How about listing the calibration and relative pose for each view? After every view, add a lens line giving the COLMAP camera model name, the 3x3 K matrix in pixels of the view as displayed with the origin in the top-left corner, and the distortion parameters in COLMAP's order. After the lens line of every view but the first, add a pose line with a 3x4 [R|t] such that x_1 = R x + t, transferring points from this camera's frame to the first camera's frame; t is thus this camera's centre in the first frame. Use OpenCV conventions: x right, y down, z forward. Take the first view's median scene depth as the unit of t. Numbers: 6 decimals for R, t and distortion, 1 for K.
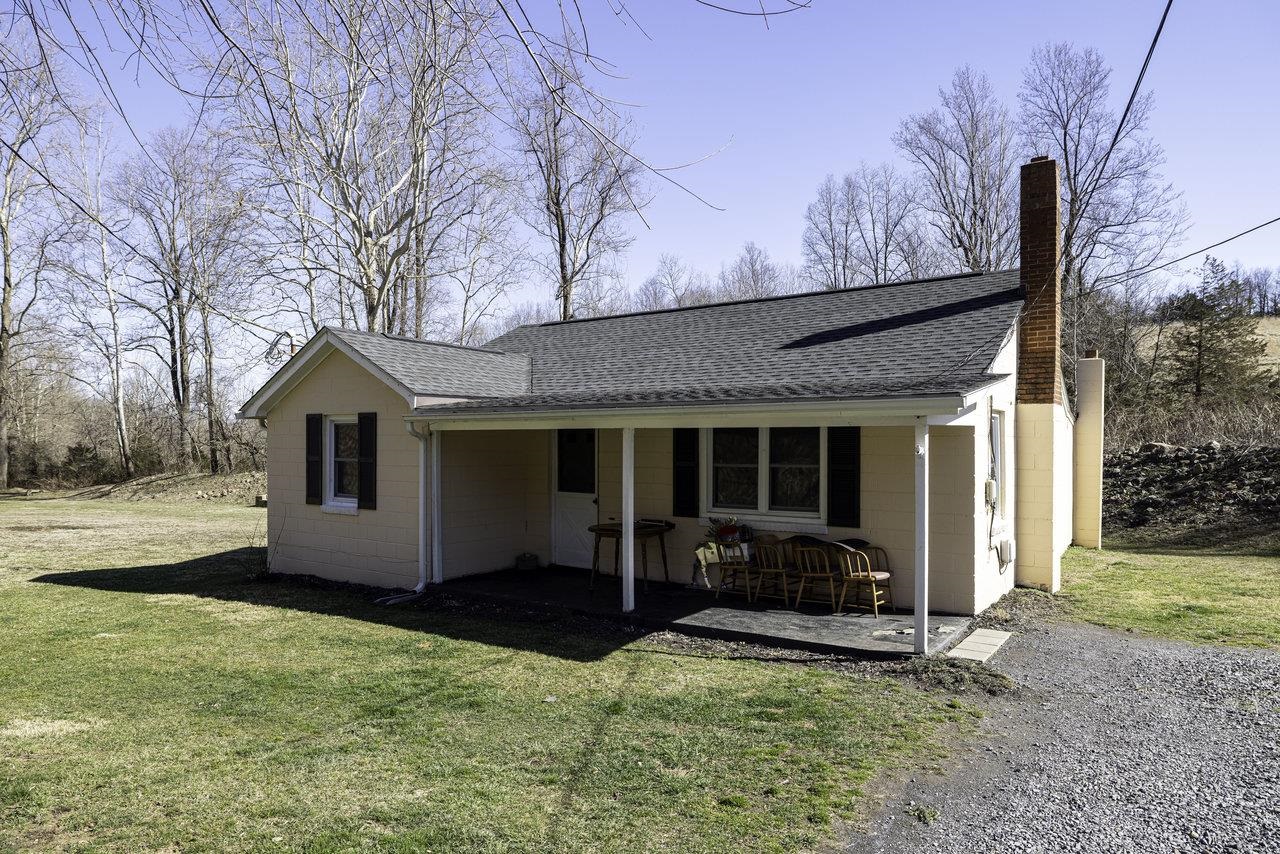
lens RADIAL K [[734.6, 0, 640.0], [0, 734.6, 427.0], [0, 0, 1]] dist [-0.000571, 0.000522]
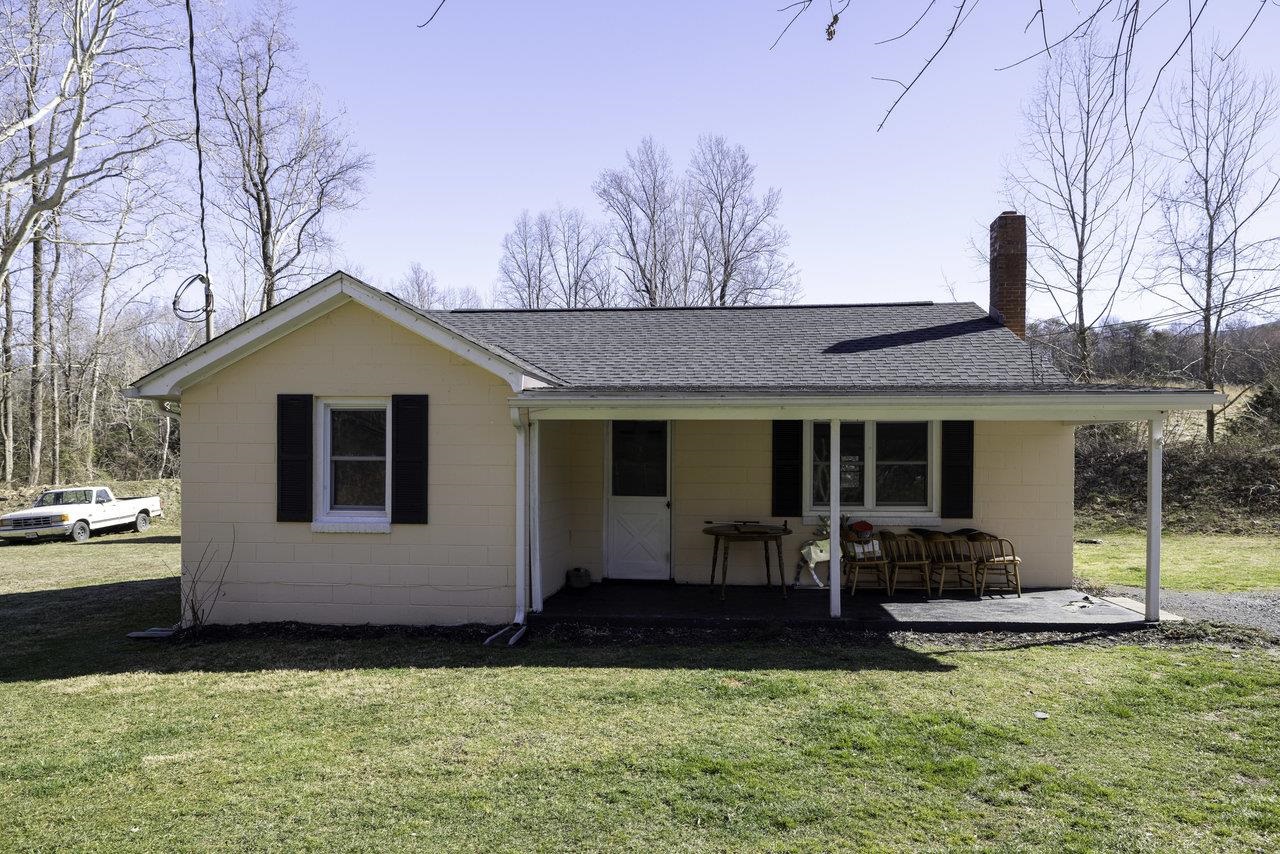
lens RADIAL K [[683.1, 0, 645.9], [0, 683.1, 448.7], [0, 0, 1]] dist [0.002838, 0.000317]
pose [[0.876007, 0.011048, 0.482171, -0.487734], [-0.012769, 0.999918, 0.000287, 0.031347], [-0.482129, -0.006408, 0.876077, 0.270422]]
